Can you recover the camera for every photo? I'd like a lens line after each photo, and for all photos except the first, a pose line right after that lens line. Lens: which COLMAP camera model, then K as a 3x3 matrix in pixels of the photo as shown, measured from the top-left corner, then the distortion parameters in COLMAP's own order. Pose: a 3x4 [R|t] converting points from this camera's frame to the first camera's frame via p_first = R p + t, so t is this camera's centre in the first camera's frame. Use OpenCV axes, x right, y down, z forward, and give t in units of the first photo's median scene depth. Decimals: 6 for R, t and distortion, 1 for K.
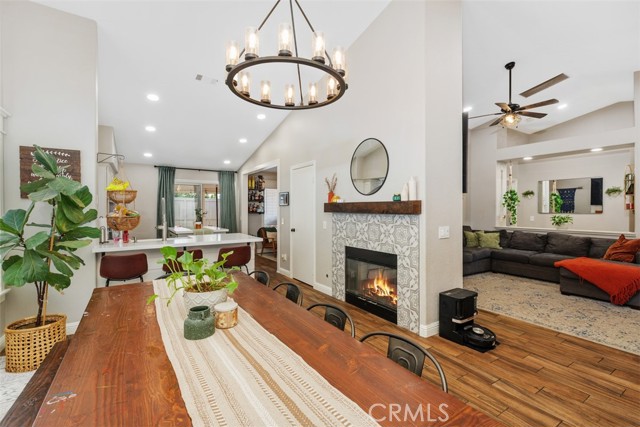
lens RADIAL K [[289.5, 0, 321.0], [0, 289.5, 211.2], [0, 0, 1]] dist [0.002305, -0.000399]
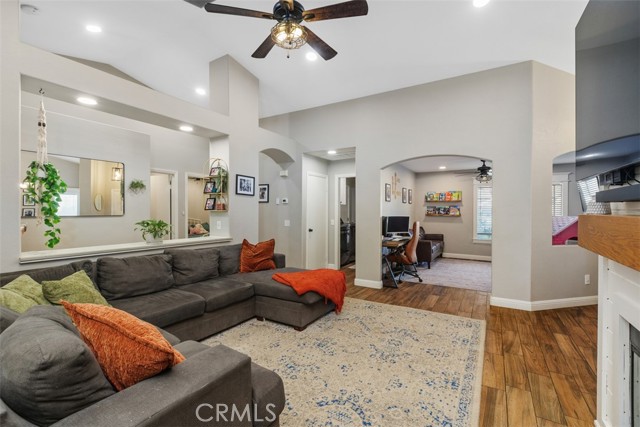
lens RADIAL K [[289.5, 0, 321.0], [0, 289.5, 211.2], [0, 0, 1]] dist [0.002305, -0.000399]
pose [[-0.444794, -0.003271, 0.895627, 0.168559], [0.001834, 0.999988, 0.004563, -0.007672], [-0.895631, 0.003673, -0.444782, 1.186382]]
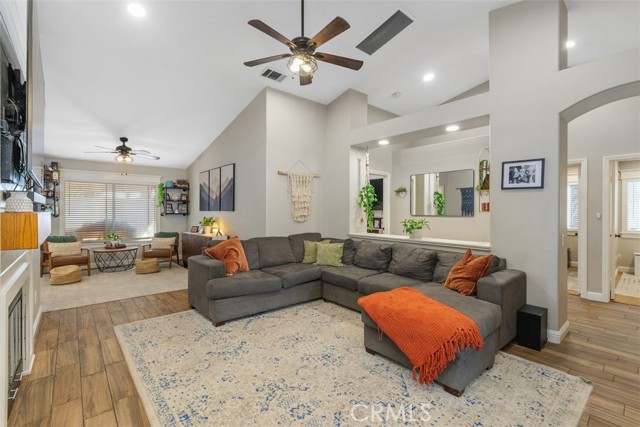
lens RADIAL K [[289.5, 0, 321.0], [0, 289.5, 211.2], [0, 0, 1]] dist [0.002305, -0.000399]
pose [[0.989585, 0.001889, 0.143936, 0.606063], [-0.001483, 0.999995, -0.002929, -0.004110], [-0.143941, 0.002685, 0.989583, 0.388967]]
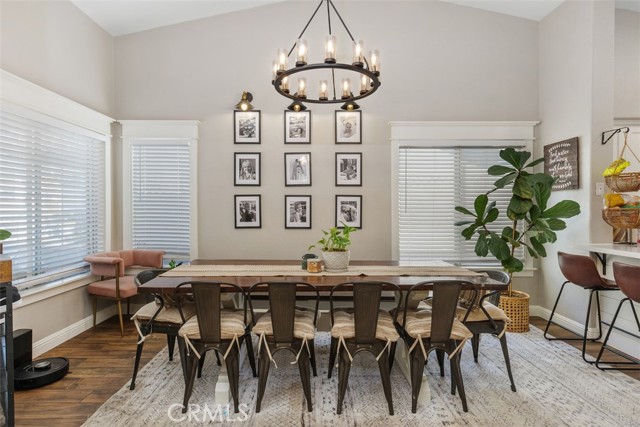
lens RADIAL K [[331.3, 0, 320.0], [0, 331.3, 213.5], [0, 0, 1]] dist [0.001586, 0.000440]
pose [[-0.525798, 0.014342, -0.850488, 0.325671], [-0.005458, 0.999780, 0.020234, 0.012371], [0.850592, 0.015281, -0.525604, 0.550419]]
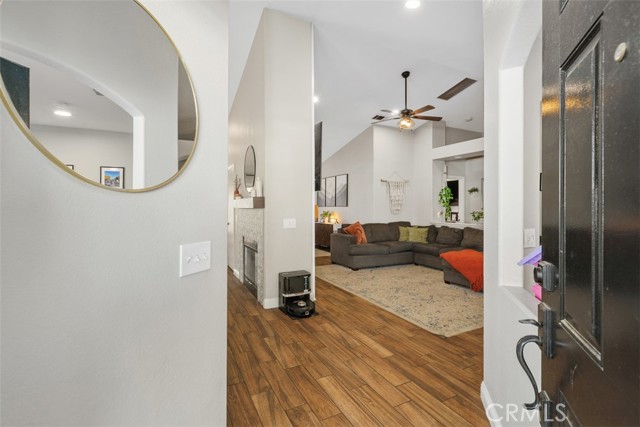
lens RADIAL K [[289.5, 0, 321.0], [0, 289.5, 211.2], [0, 0, 1]] dist [0.002305, -0.000399]
pose [[0.994712, 0.000311, -0.102705, 0.446740], [0.000254, 0.999985, 0.005487, 0.009510], [0.102706, -0.005484, 0.994697, -0.120847]]
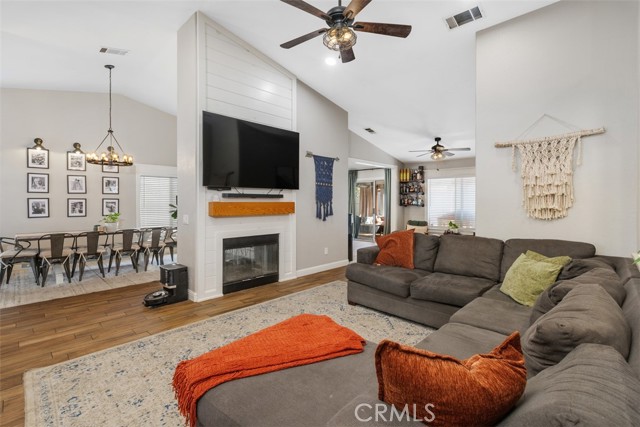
lens RADIAL K [[292.9, 0, 320.3], [0, 292.9, 202.4], [0, 0, 1]] dist [0.001293, 0.000115]
pose [[0.225015, 0.000563, -0.974355, 1.196963], [-0.004270, 0.999991, -0.000408, -0.002702], [0.974346, 0.004252, 0.225015, 0.846527]]
